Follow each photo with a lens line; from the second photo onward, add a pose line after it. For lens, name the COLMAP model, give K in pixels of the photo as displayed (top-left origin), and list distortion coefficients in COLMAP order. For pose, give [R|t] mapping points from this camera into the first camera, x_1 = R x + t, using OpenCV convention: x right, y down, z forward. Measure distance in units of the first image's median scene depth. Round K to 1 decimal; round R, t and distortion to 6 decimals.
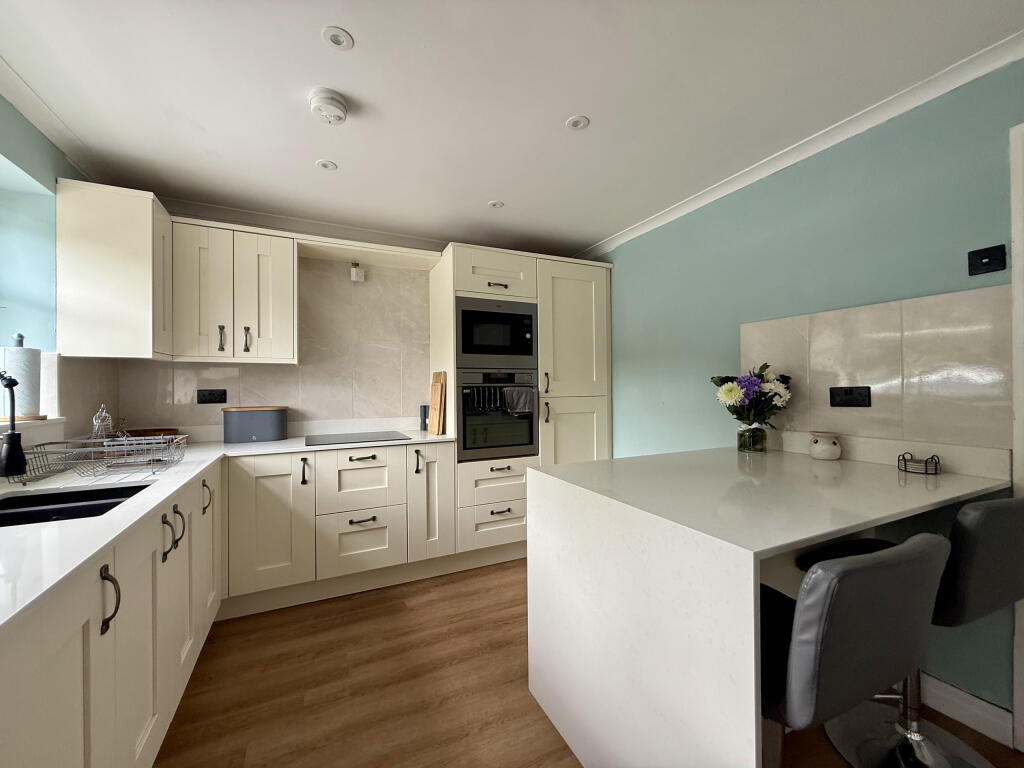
lens RADIAL K [[407.1, 0, 512.0], [0, 407.1, 384.0], [0, 0, 1]] dist [-0.000076, 0.000051]
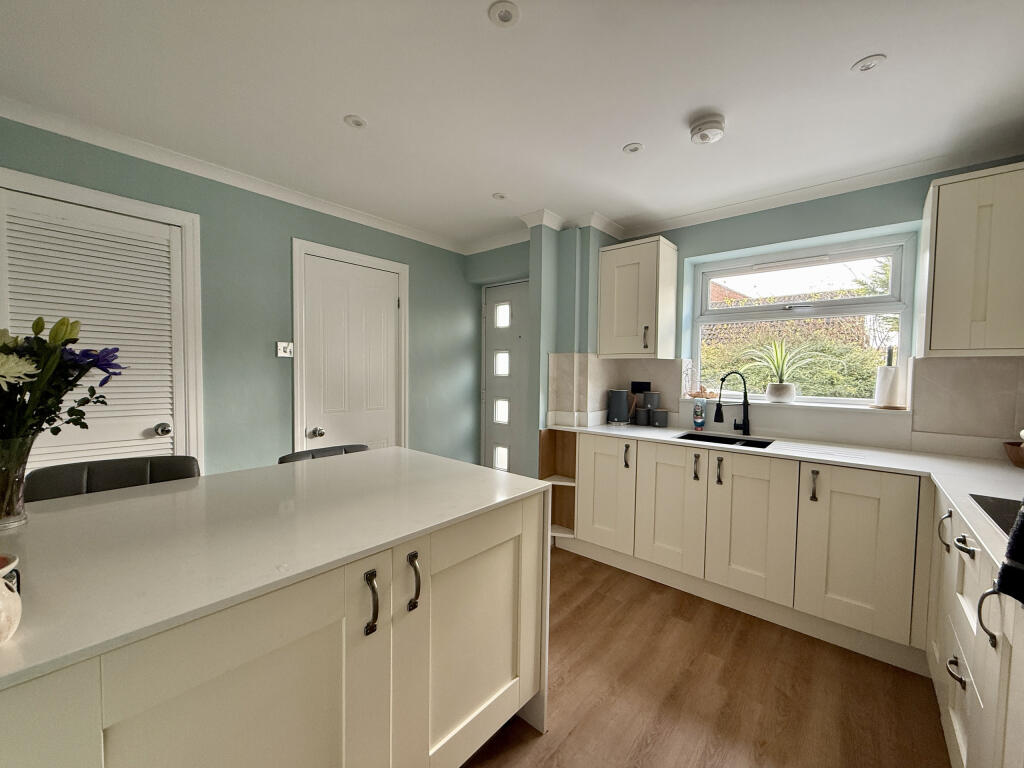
lens RADIAL K [[407.1, 0, 512.0], [0, 407.1, 384.0], [0, 0, 1]] dist [-0.000076, 0.000051]
pose [[-0.913686, 0.011854, -0.406247, 0.281383], [-0.004385, 0.999229, 0.039019, -0.023913], [0.406396, 0.037432, -0.912930, 1.066848]]
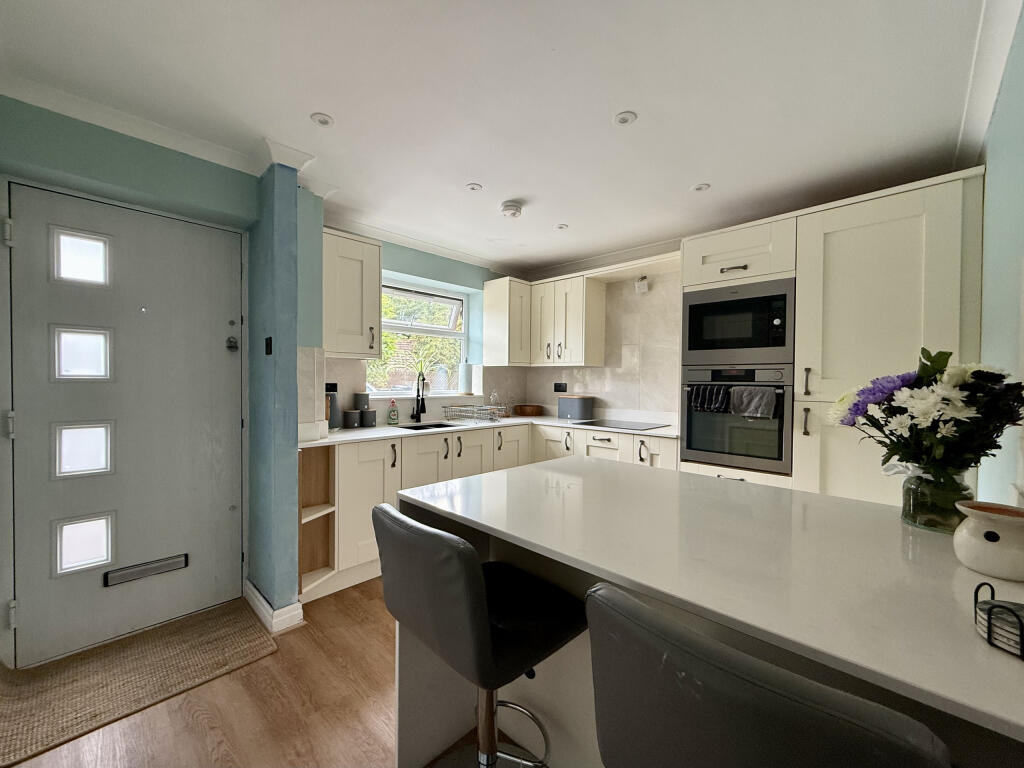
lens RADIAL K [[407.1, 0, 512.0], [0, 407.1, 384.0], [0, 0, 1]] dist [-0.000076, 0.000051]
pose [[0.359520, 0.017984, -0.932964, 0.635995], [-0.007543, 0.999838, 0.016366, -0.007254], [0.933107, 0.001153, 0.359597, 0.254535]]
